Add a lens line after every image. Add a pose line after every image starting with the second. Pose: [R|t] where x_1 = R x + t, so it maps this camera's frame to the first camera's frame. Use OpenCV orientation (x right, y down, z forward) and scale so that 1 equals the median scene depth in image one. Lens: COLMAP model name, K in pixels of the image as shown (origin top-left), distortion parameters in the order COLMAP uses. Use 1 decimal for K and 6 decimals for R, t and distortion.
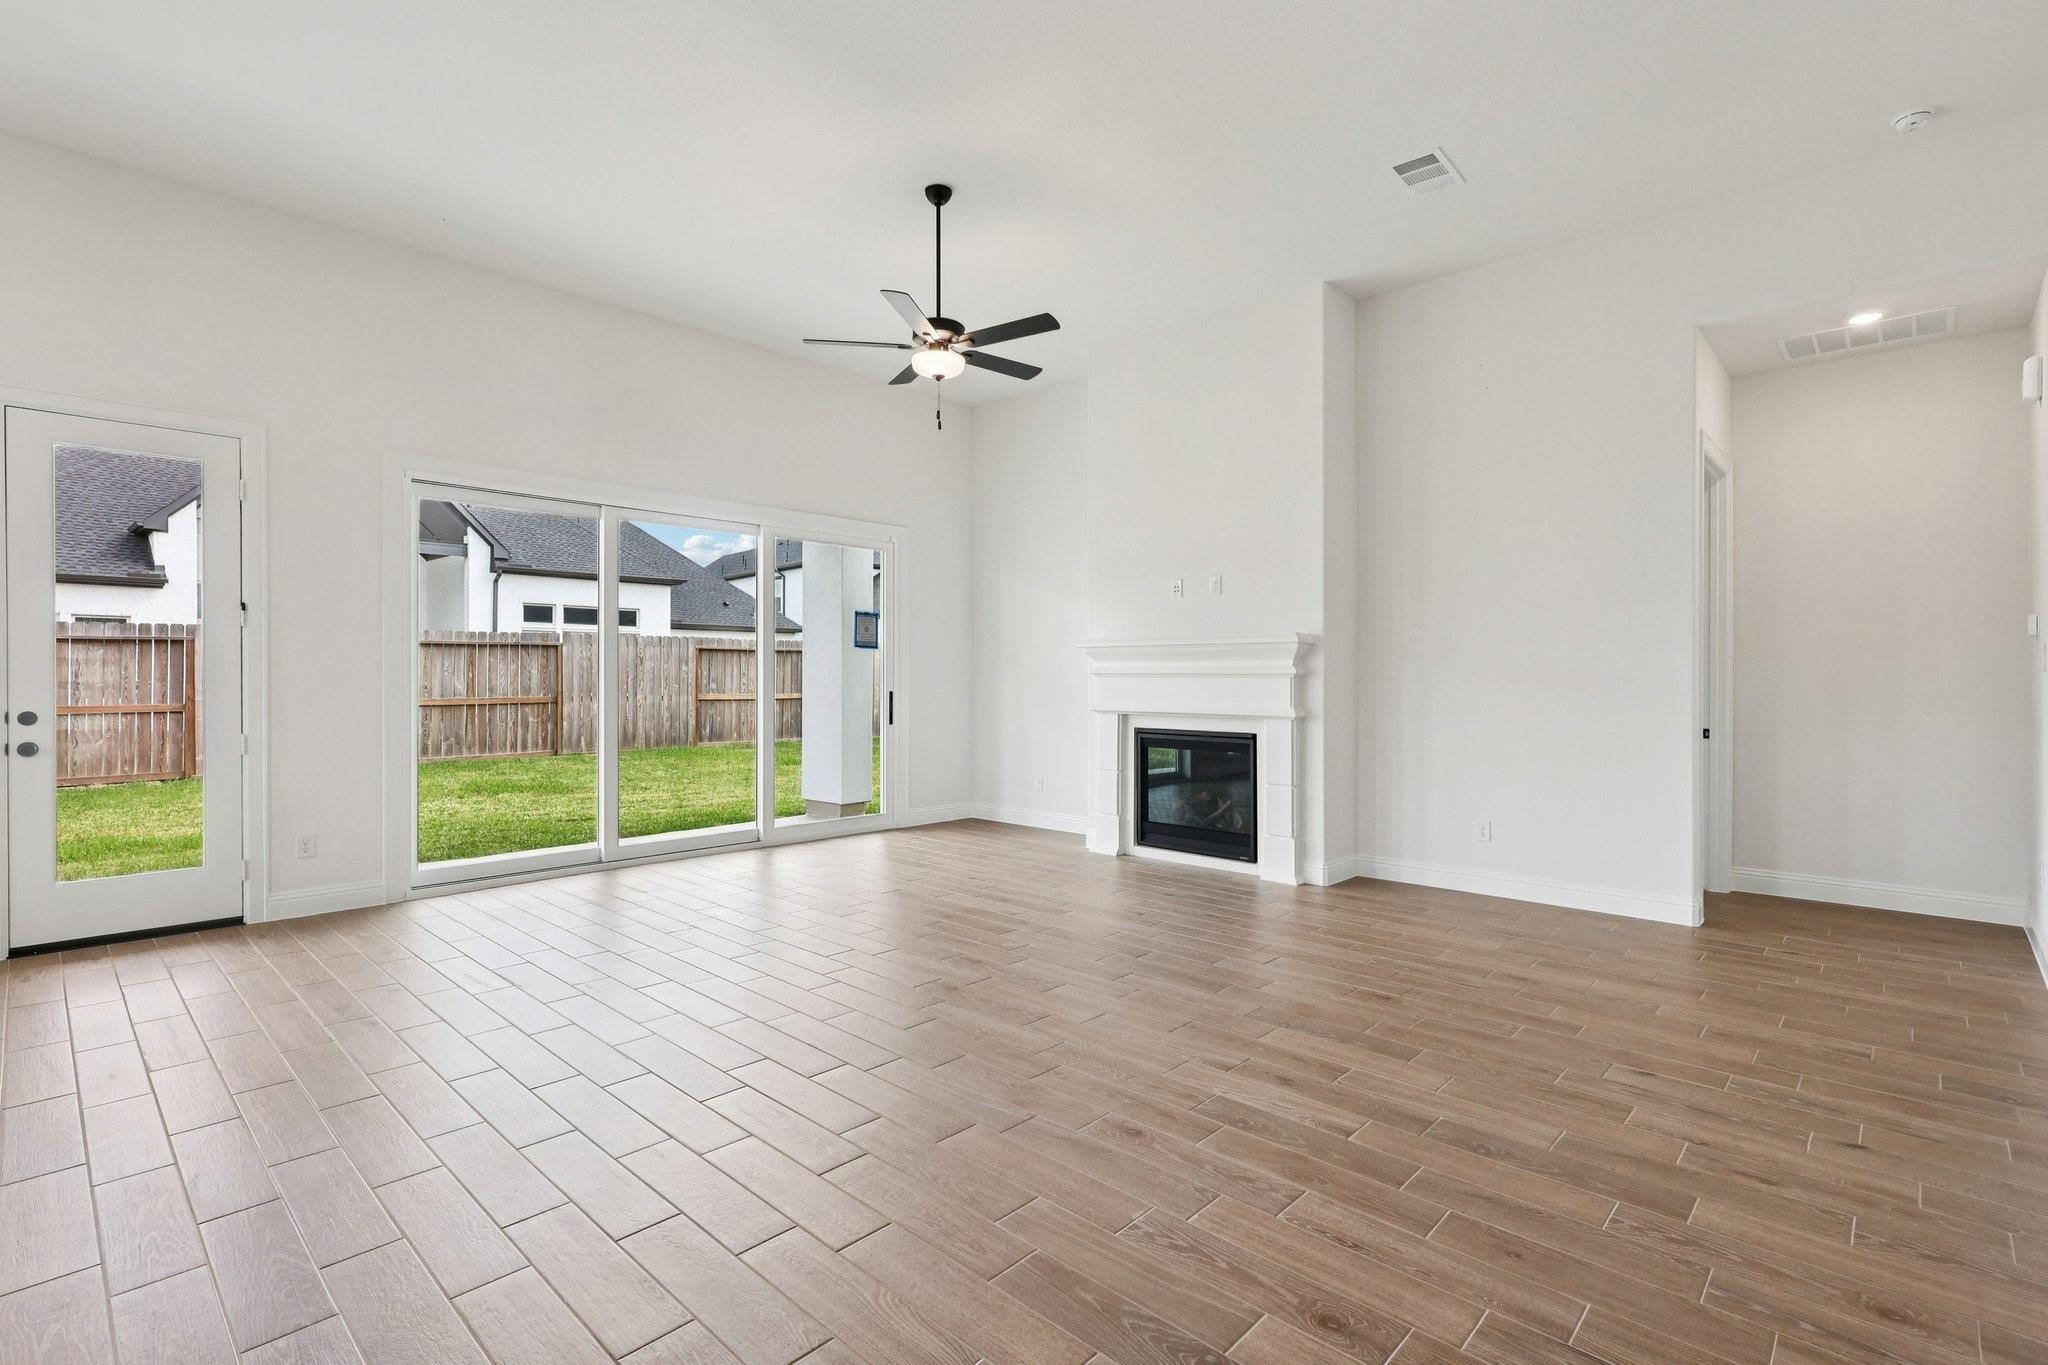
lens RADIAL K [[945.0, 0, 1006.9], [0, 945.0, 677.8], [0, 0, 1]] dist [-0.002319, -0.000223]
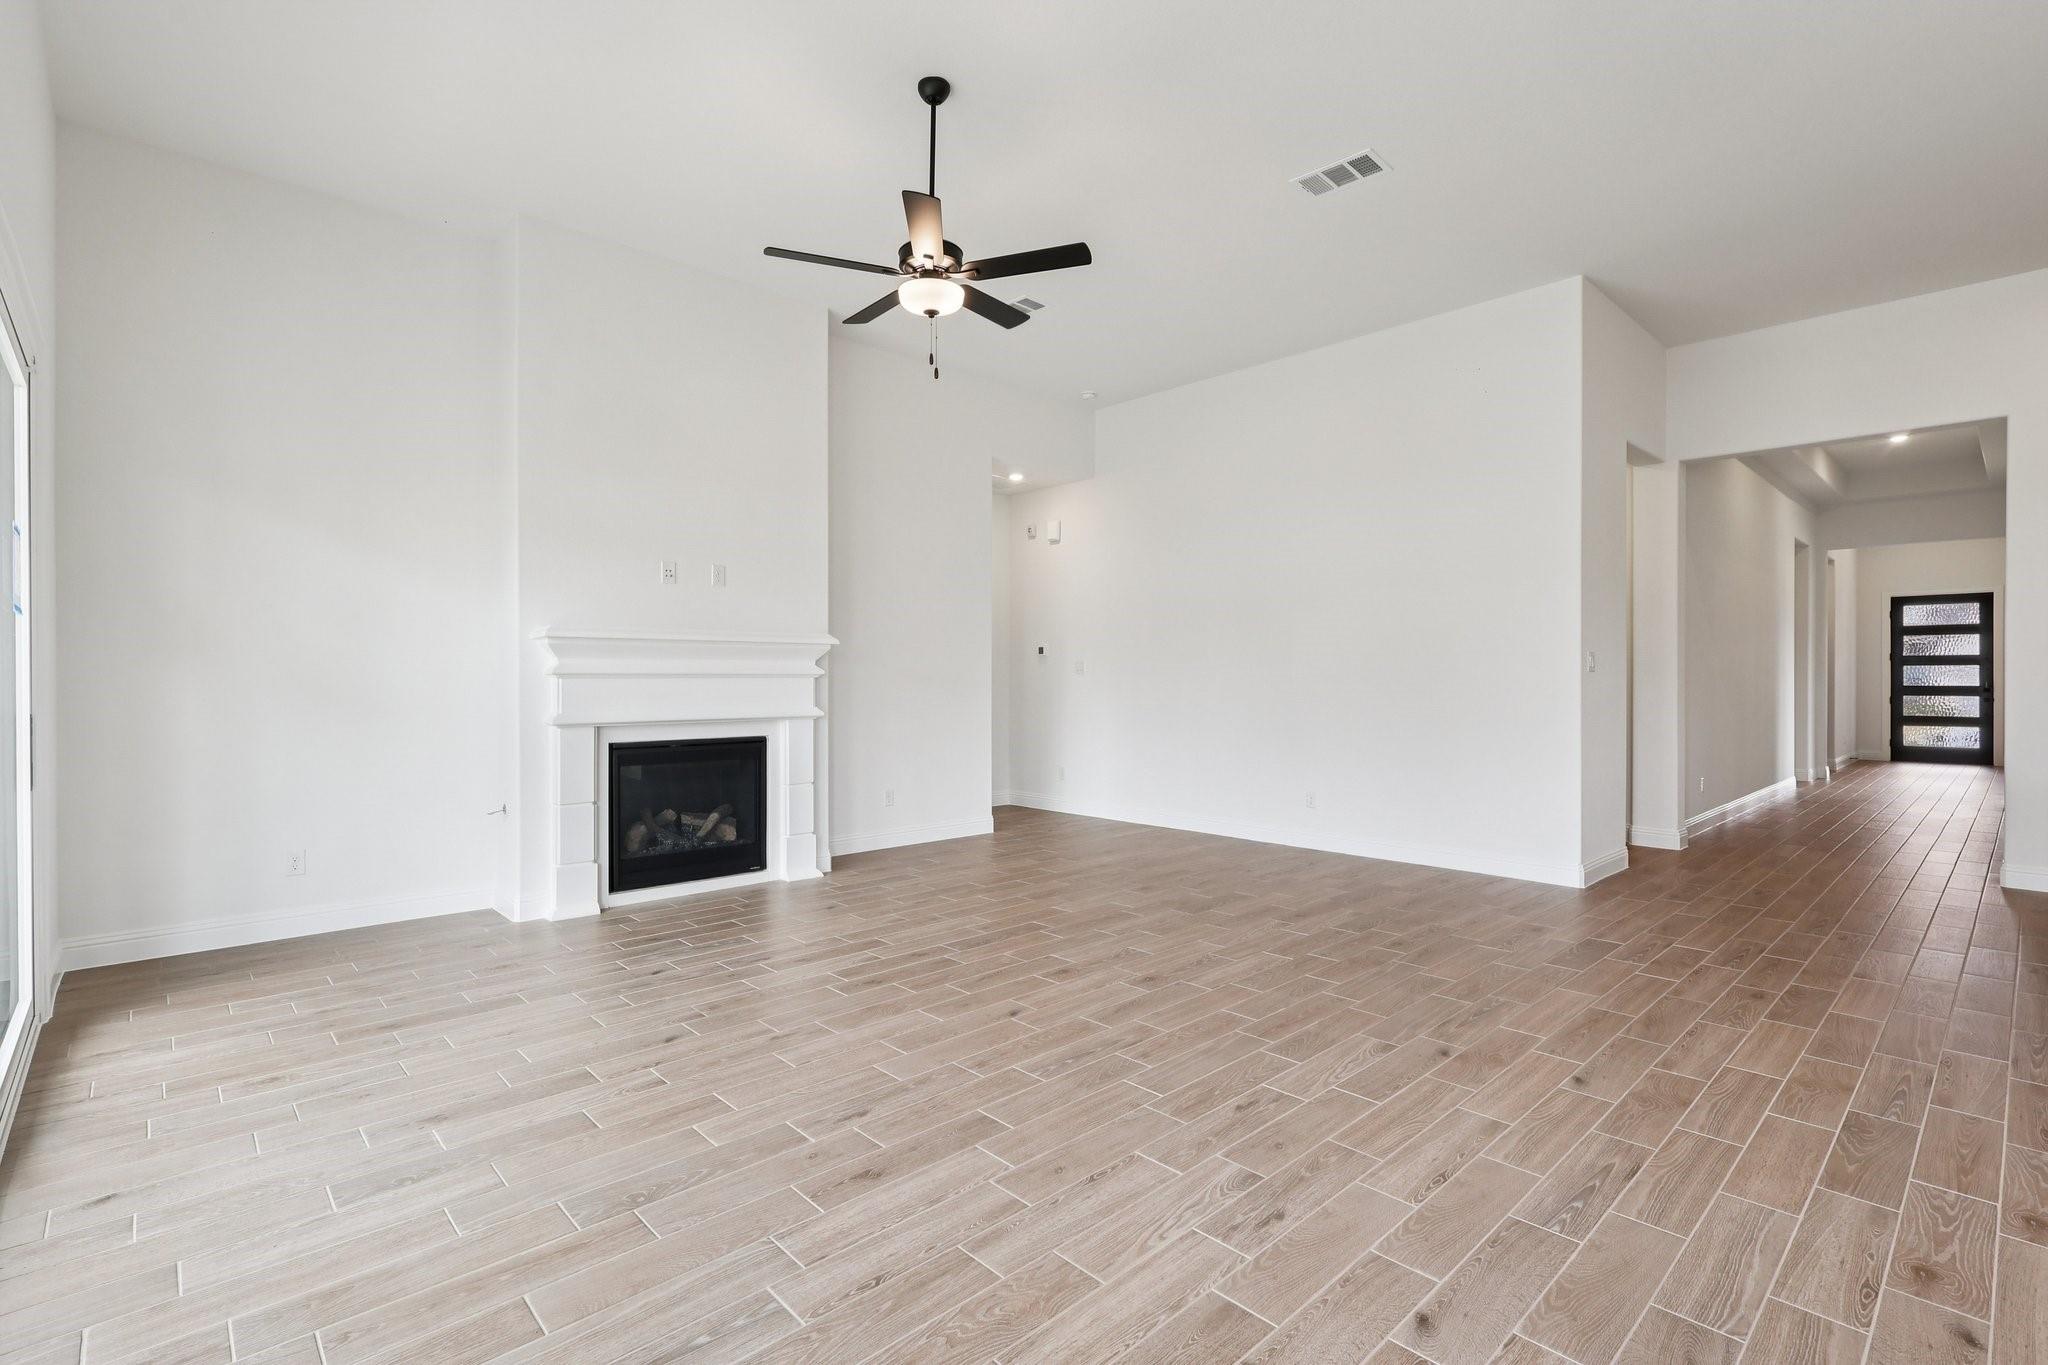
lens RADIAL K [[945.0, 0, 1006.9], [0, 945.0, 677.8], [0, 0, 1]] dist [-0.002319, -0.000223]
pose [[0.064777, -0.002969, 0.997895, -0.680745], [0.009713, 0.999950, 0.002345, 0.000472], [-0.997853, 0.009540, 0.064802, 0.683628]]
